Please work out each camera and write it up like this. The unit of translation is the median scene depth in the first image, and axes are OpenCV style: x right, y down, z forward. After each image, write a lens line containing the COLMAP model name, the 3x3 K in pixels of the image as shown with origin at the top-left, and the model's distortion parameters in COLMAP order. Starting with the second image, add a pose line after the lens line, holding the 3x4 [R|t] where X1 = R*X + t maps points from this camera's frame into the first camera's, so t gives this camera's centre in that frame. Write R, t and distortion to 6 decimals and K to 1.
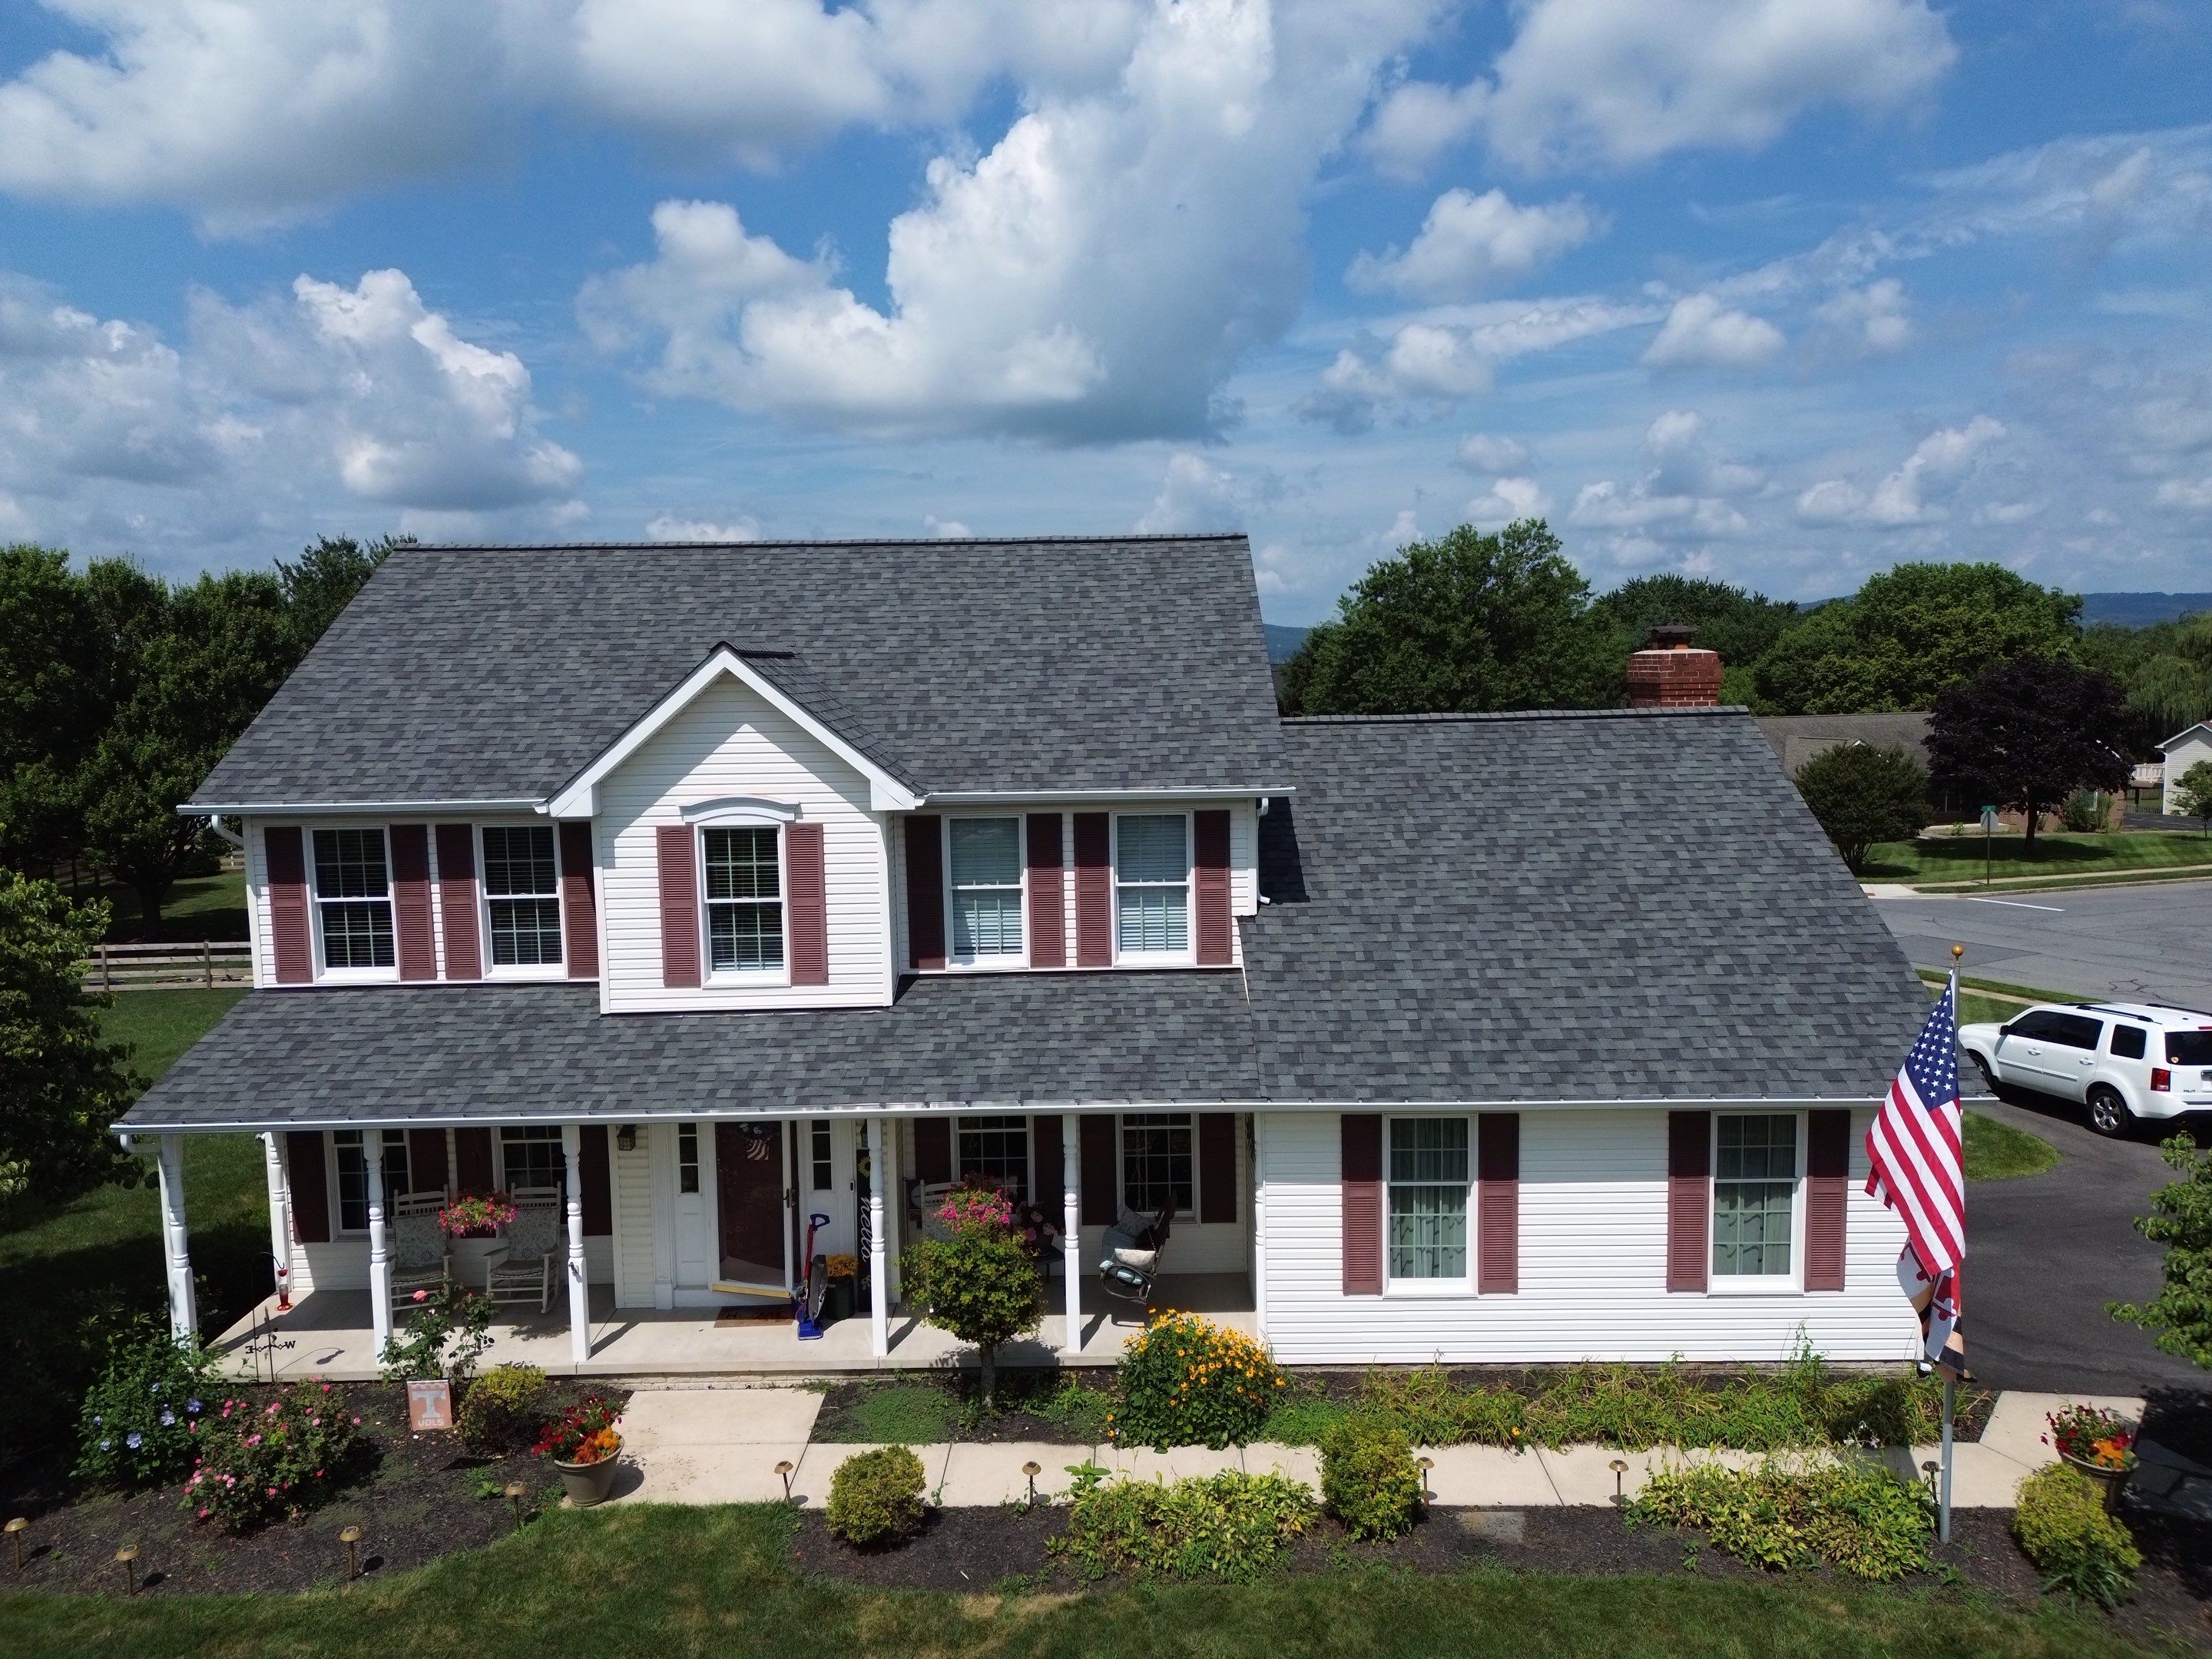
lens RADIAL K [[1559.5, 0, 1106.4], [0, 1559.5, 810.1], [0, 0, 1]] dist [0.062896, -0.058178]
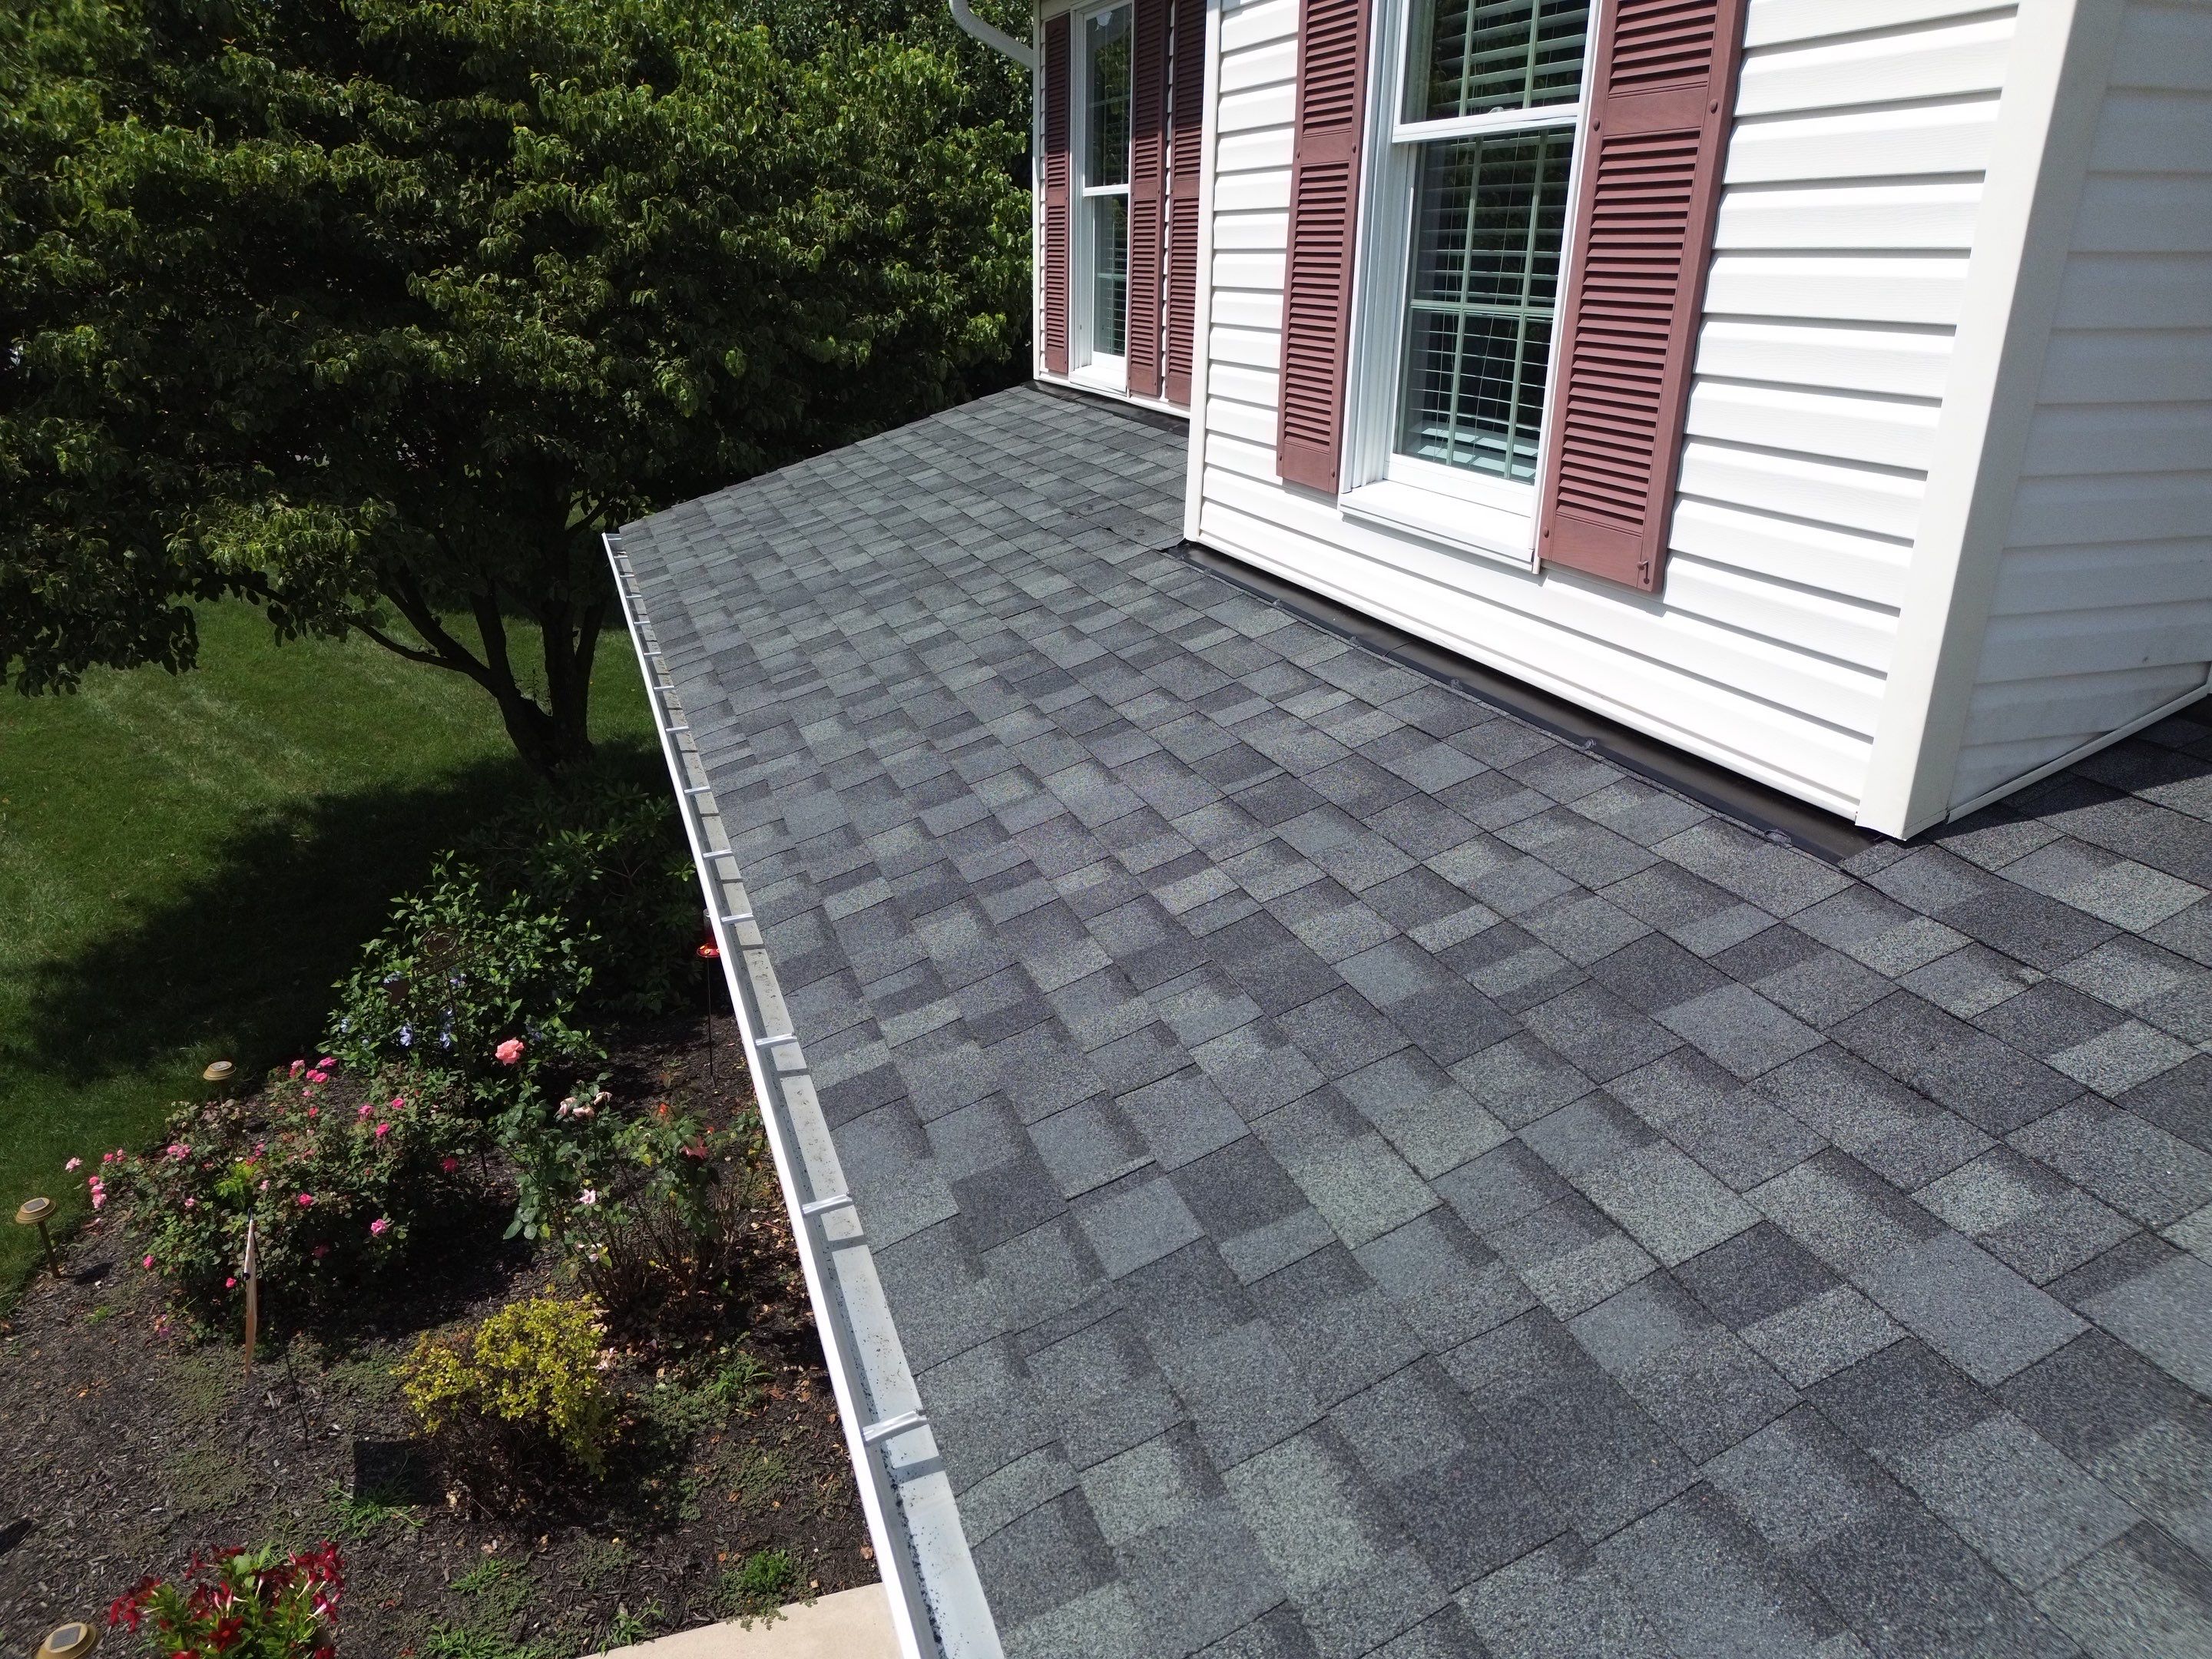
lens RADIAL K [[1547.9, 0, 1129.6], [0, 1547.9, 831.7], [0, 0, 1]] dist [0.016538, 0.002171]
pose [[0.348097, 0.348503, -0.870272, -0.030092], [-0.113720, 0.937174, 0.329808, 0.080598], [0.930536, -0.015838, 0.365859, 0.848703]]
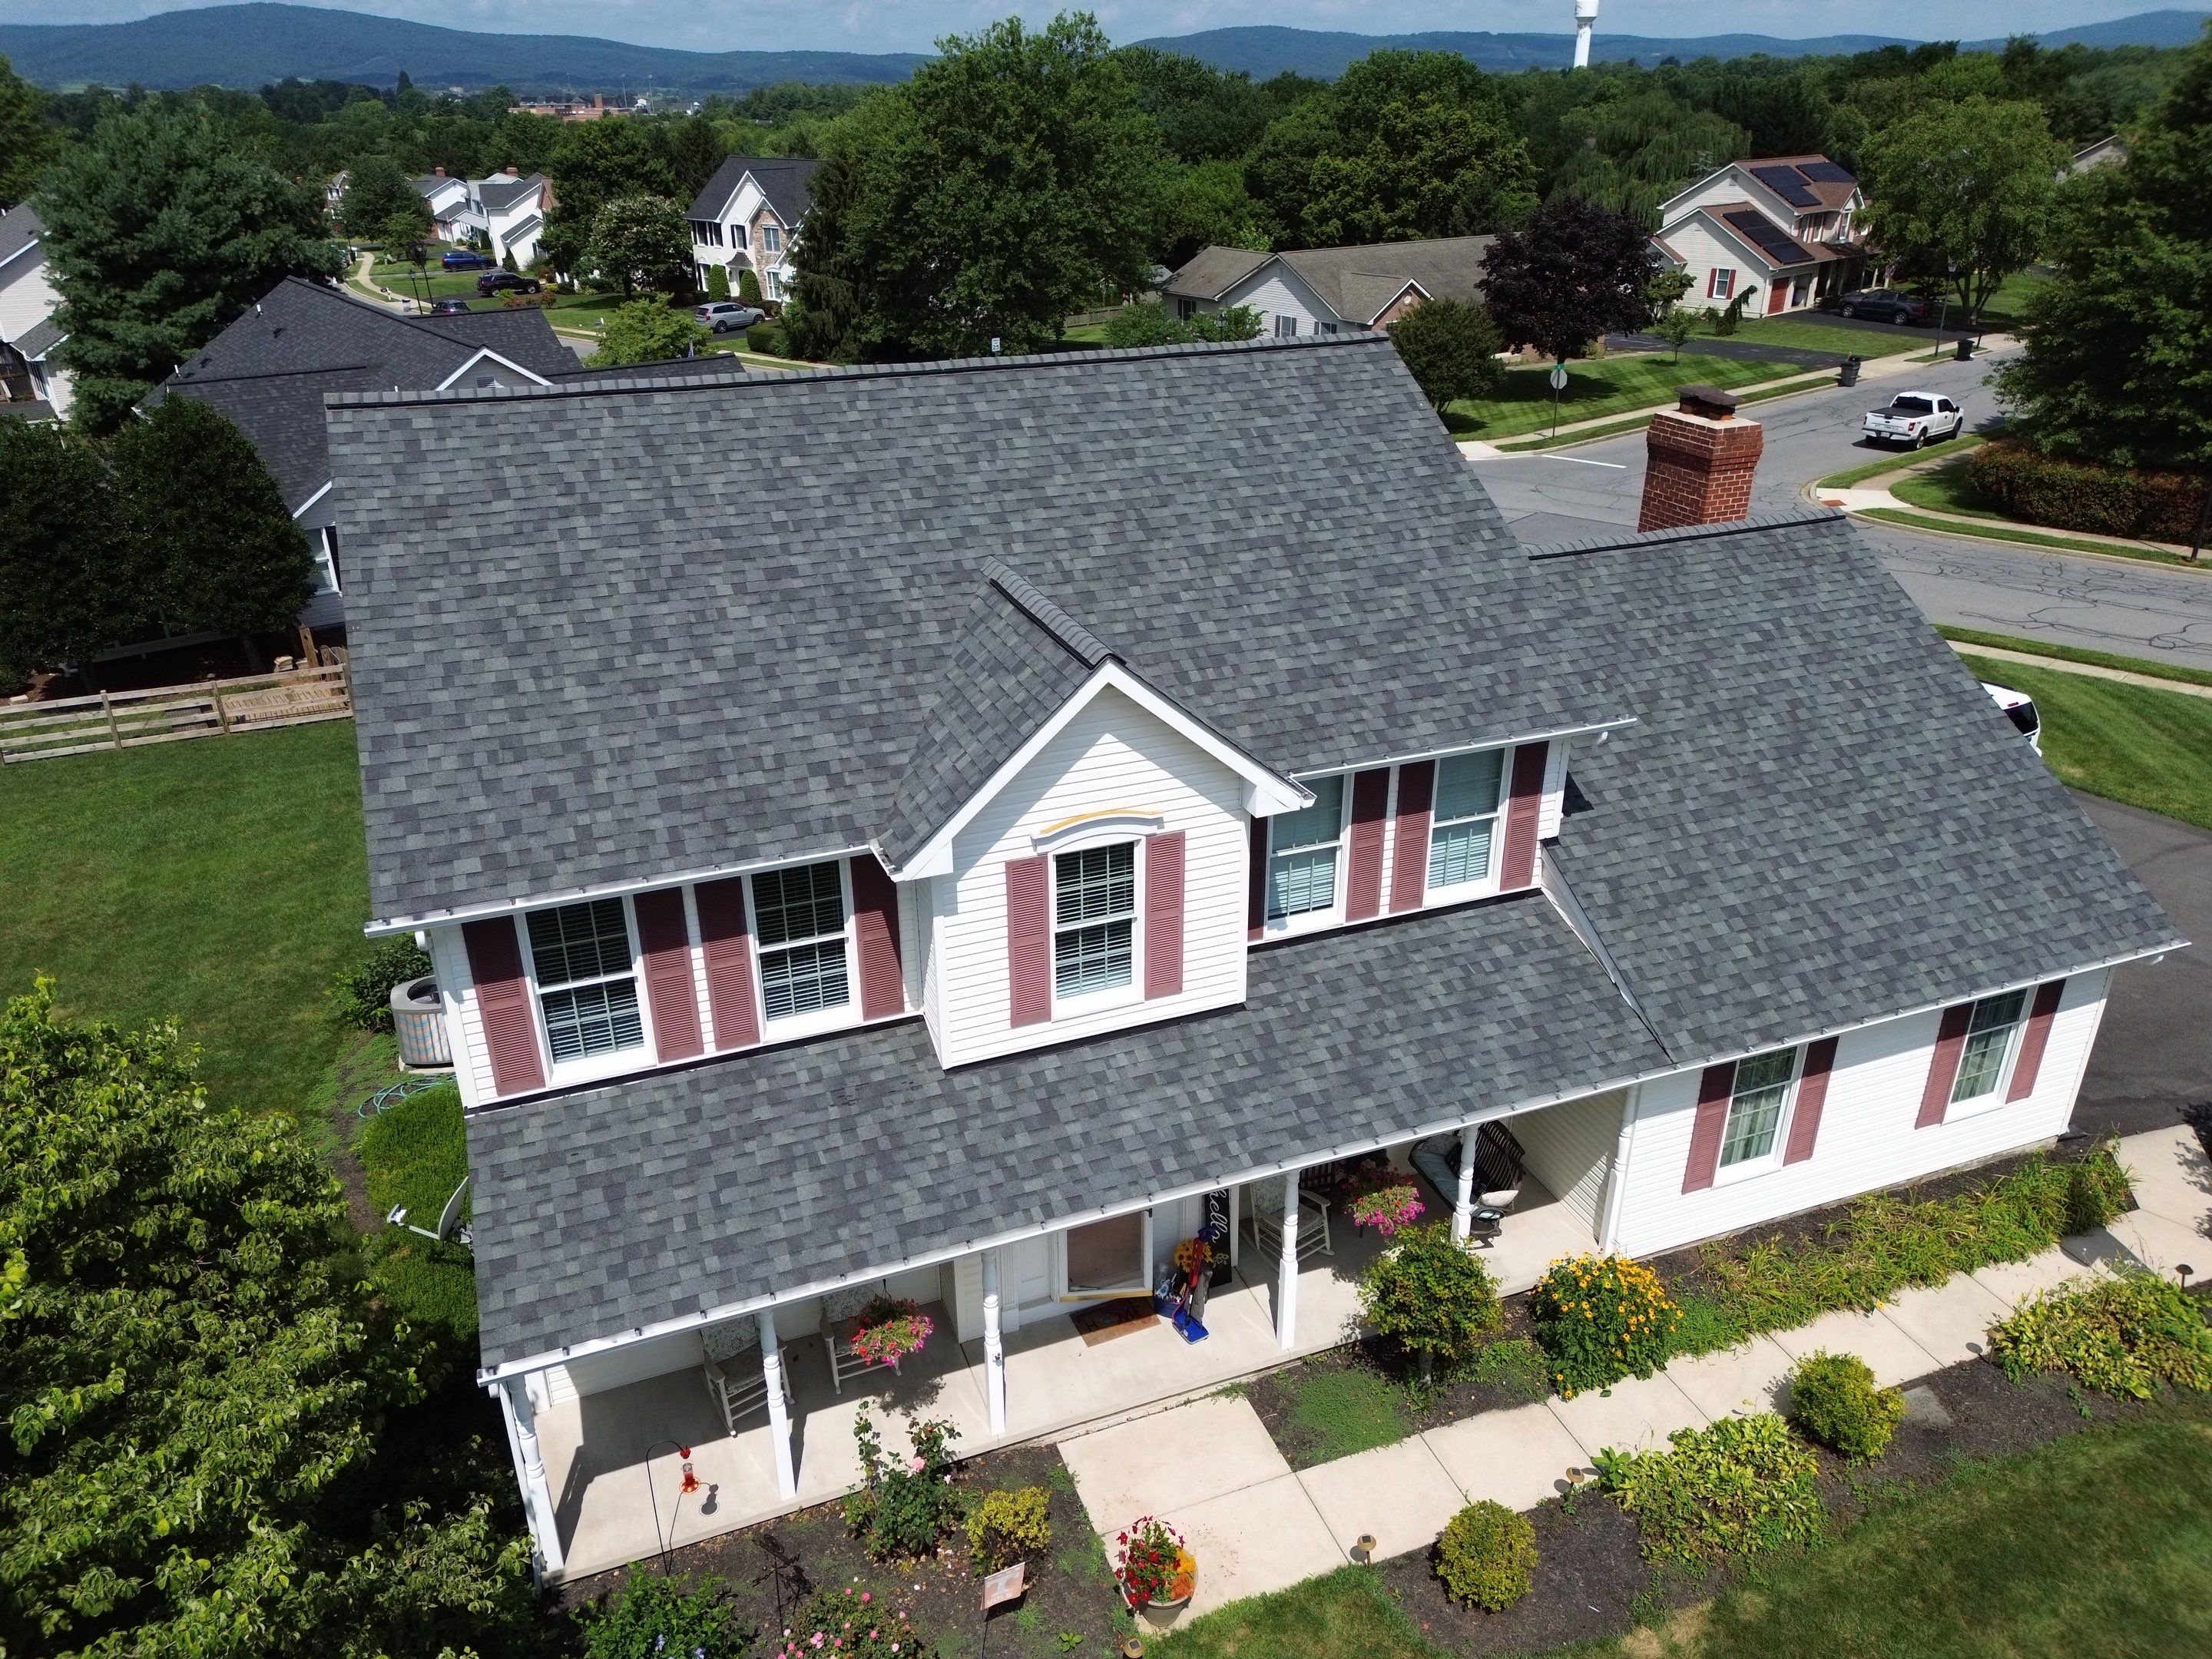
lens RADIAL K [[1559.5, 0, 1104.7], [0, 1559.5, 816.3], [0, 0, 1]] dist [0.062896, -0.058178]
pose [[0.931544, -0.142437, 0.334569, -0.490750], [0.024611, 0.942675, 0.332804, -0.275243], [-0.362794, -0.301788, 0.881649, 0.248263]]
